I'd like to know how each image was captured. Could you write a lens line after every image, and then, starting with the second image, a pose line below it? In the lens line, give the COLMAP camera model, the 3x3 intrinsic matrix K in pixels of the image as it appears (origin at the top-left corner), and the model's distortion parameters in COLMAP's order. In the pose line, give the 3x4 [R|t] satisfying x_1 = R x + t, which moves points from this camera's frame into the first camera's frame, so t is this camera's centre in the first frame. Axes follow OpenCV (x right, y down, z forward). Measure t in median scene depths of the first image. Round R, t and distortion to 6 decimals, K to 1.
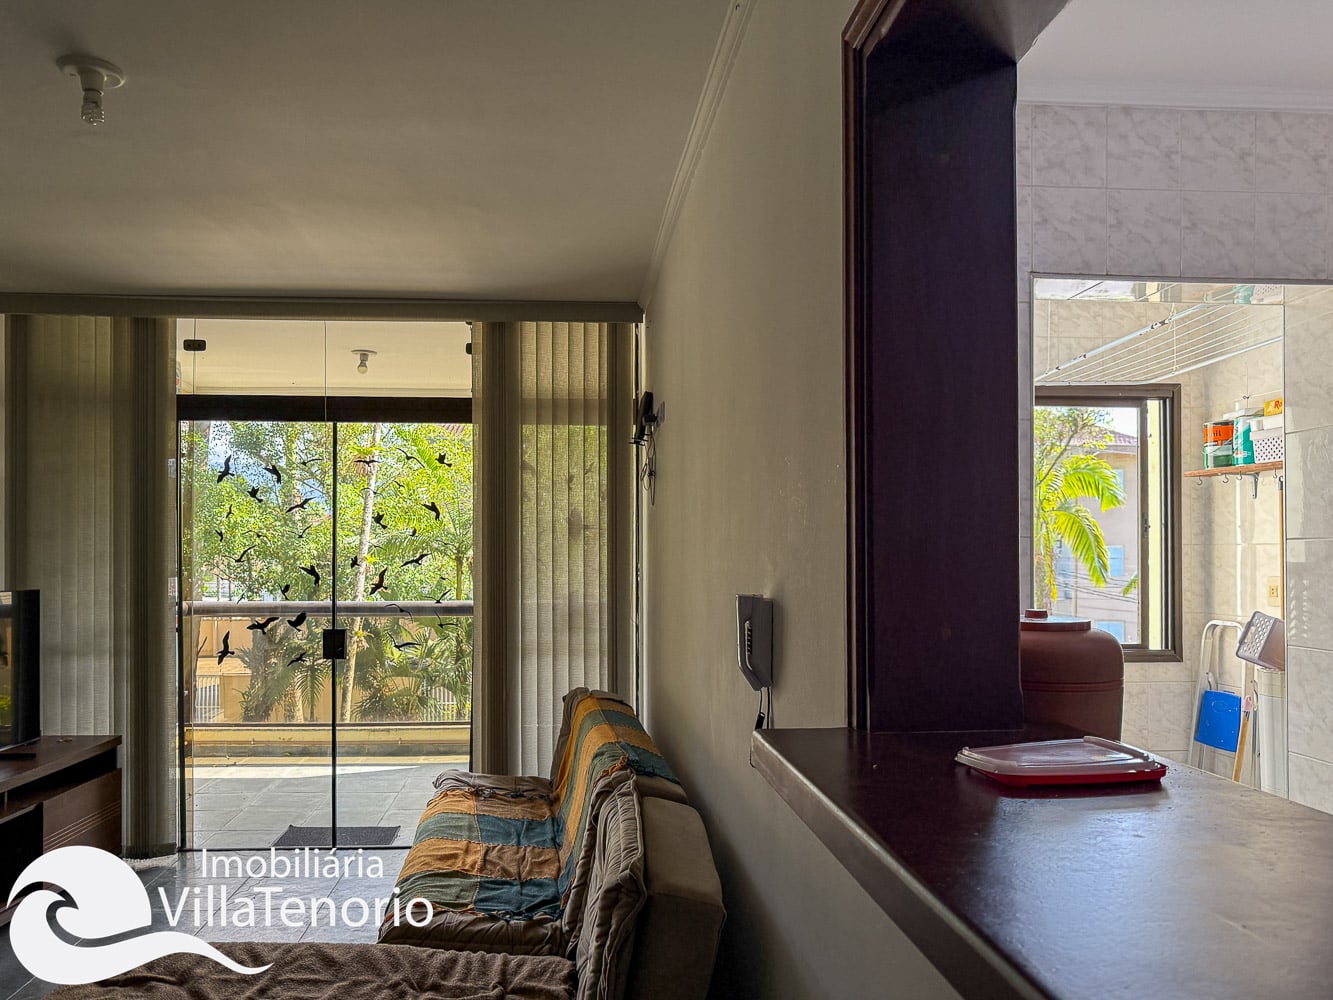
lens RADIAL K [[981.5, 0, 644.3], [0, 981.5, 529.4], [0, 0, 1]] dist [-0.003062, -0.003287]
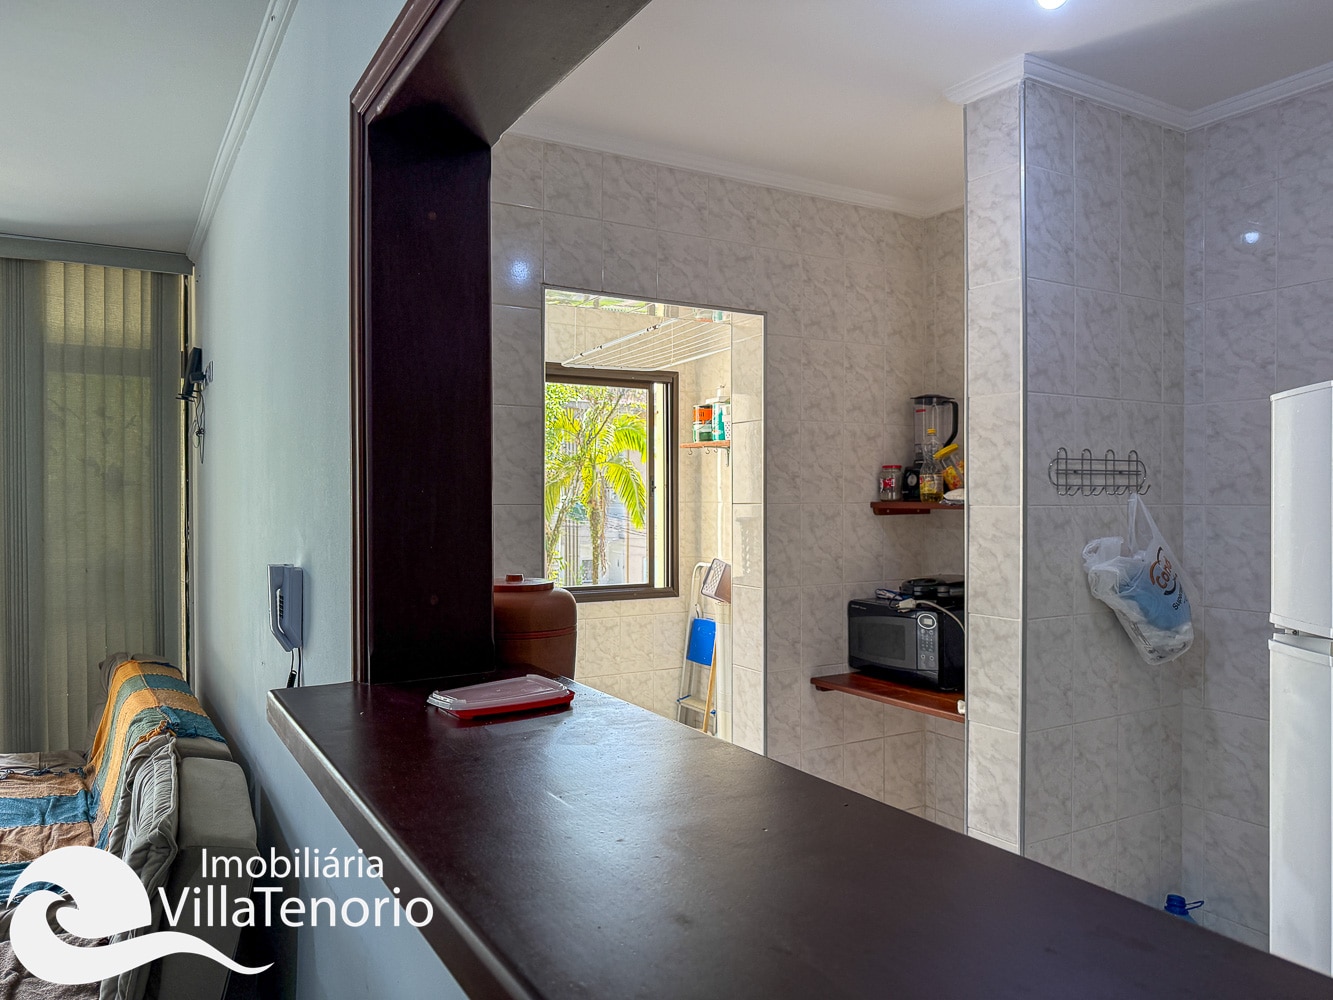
lens RADIAL K [[951.5, 0, 666.5], [0, 951.5, 500.0], [0, 0, 1]] dist [-0.000727, 0.004883]
pose [[0.901981, -0.004116, 0.431757, 0.020874], [-0.008137, 0.999615, 0.026527, -0.022350], [-0.431700, -0.027440, 0.901600, -0.087309]]
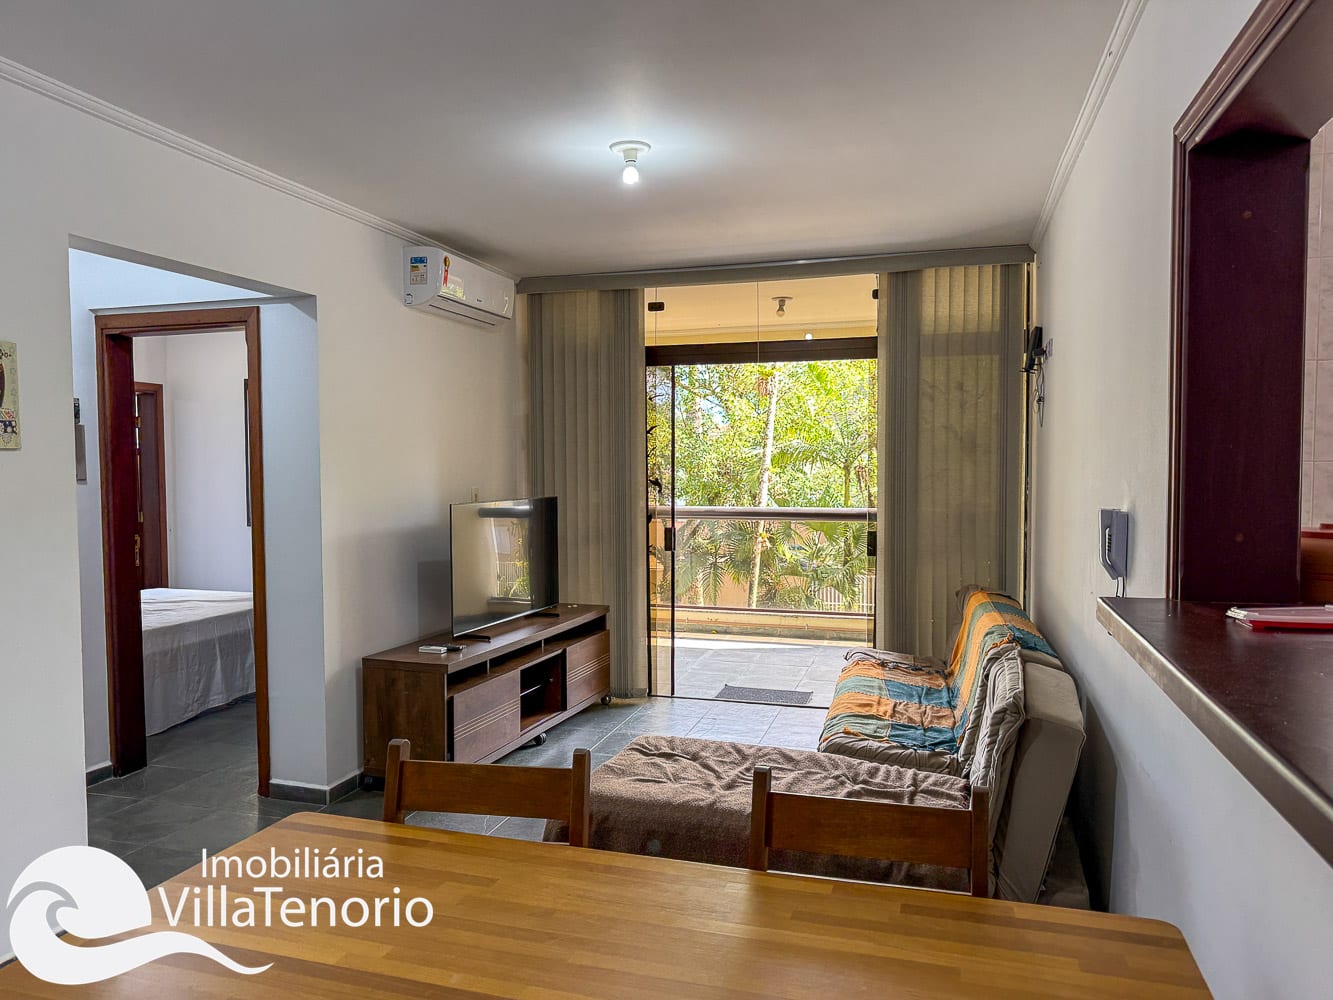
lens RADIAL K [[961.7, 0, 636.0], [0, 961.7, 507.0], [0, 0, 1]] dist [-0.001559, -0.029364]
pose [[0.922326, 0.013918, -0.386161, 0.008686], [0.014417, 0.997416, 0.070384, -0.023035], [0.386143, -0.070485, 0.919742, -0.275136]]
